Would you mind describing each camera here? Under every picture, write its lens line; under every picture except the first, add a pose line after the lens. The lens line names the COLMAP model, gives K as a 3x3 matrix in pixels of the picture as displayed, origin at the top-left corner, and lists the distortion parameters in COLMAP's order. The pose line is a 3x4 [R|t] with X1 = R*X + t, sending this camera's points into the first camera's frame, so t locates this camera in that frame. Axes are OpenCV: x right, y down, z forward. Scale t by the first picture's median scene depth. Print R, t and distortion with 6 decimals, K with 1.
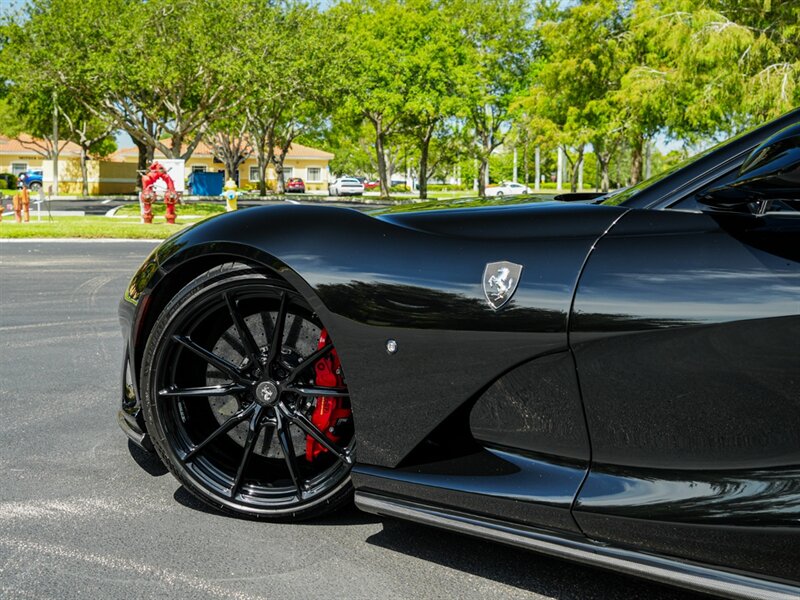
lens RADIAL K [[906.8, 0, 339.5], [0, 906.8, 218.1], [0, 0, 1]] dist [0.000032, 0.005692]
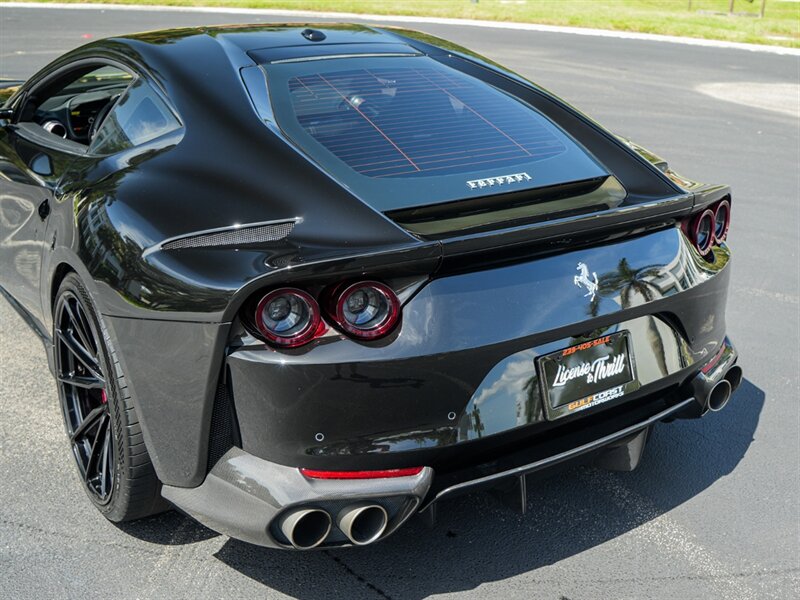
lens RADIAL K [[958.4, 0, 490.9], [0, 958.4, 251.2], [0, 0, 1]] dist [-0.006768, -0.003524]
pose [[0.961958, 0.113727, -0.248399, 0.095309], [-0.037033, 0.955124, 0.293882, -0.018931], [0.270674, -0.273504, 0.923001, -0.034718]]
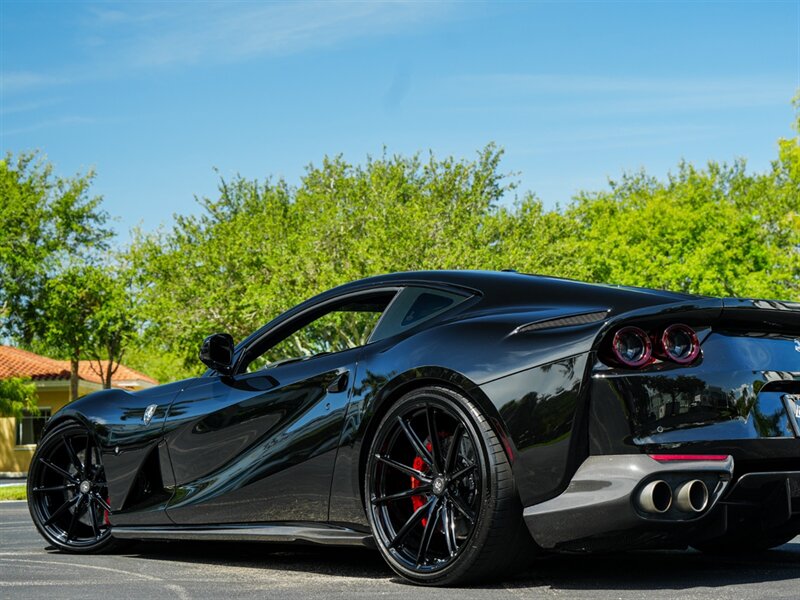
lens RADIAL K [[1333.6, 0, 453.7], [0, 1333.6, 300.5], [0, 0, 1]] dist [-0.020993, 0.127064]
pose [[0.985492, -0.051462, -0.161734, 0.073440], [0.026354, 0.987764, -0.153713, 0.016131], [0.167665, 0.147221, 0.974789, -0.105575]]
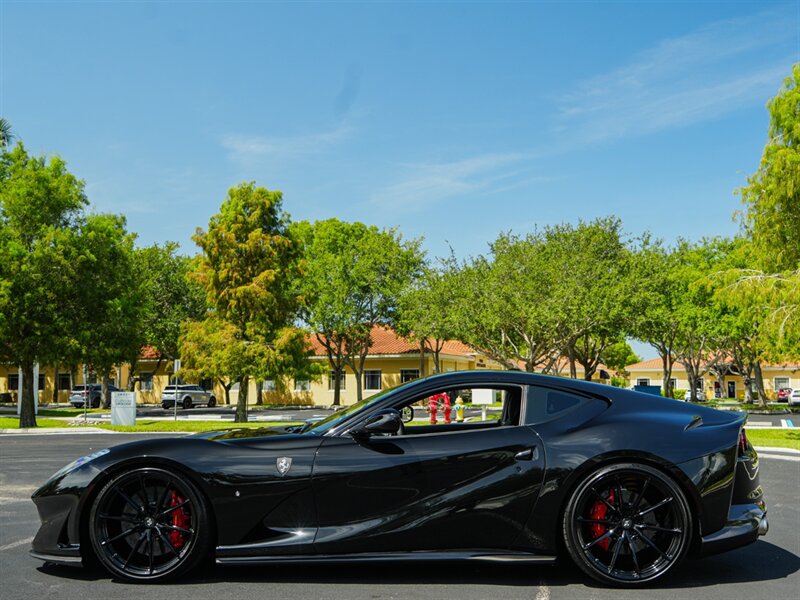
lens RADIAL K [[841.9, 0, 438.8], [0, 841.9, 333.9], [0, 0, 1]] dist [0.014648, 0.008483]
pose [[0.855350, -0.046964, -0.515918, 0.277873], [-0.008927, 0.994398, -0.105321, 0.000600], [0.517974, 0.094692, 0.850139, -0.112254]]
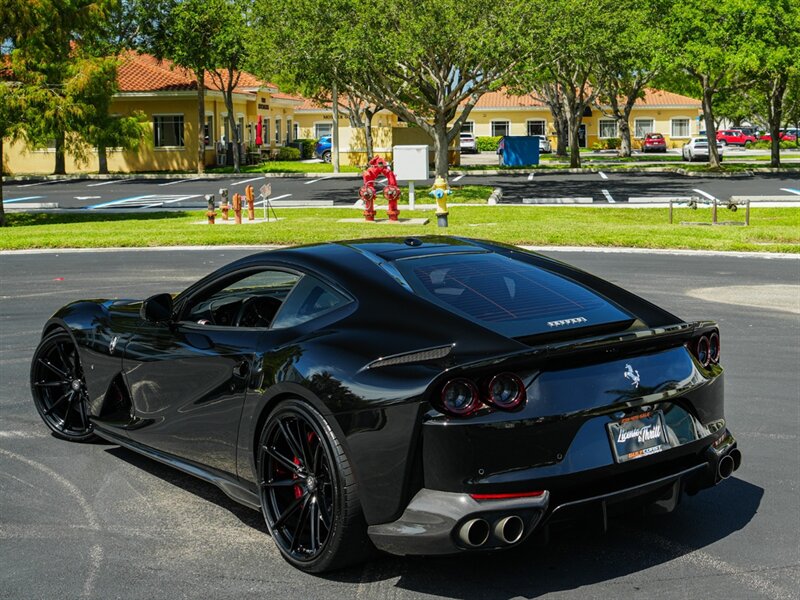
lens RADIAL K [[1189.6, 0, 509.1], [0, 1189.6, 181.4], [0, 0, 1]] dist [-0.107366, 0.052446]
pose [[0.978392, -0.013792, -0.206299, 0.099268], [0.014903, 0.999882, 0.003832, -0.019656], [0.206222, -0.006824, 0.978481, -0.101049]]
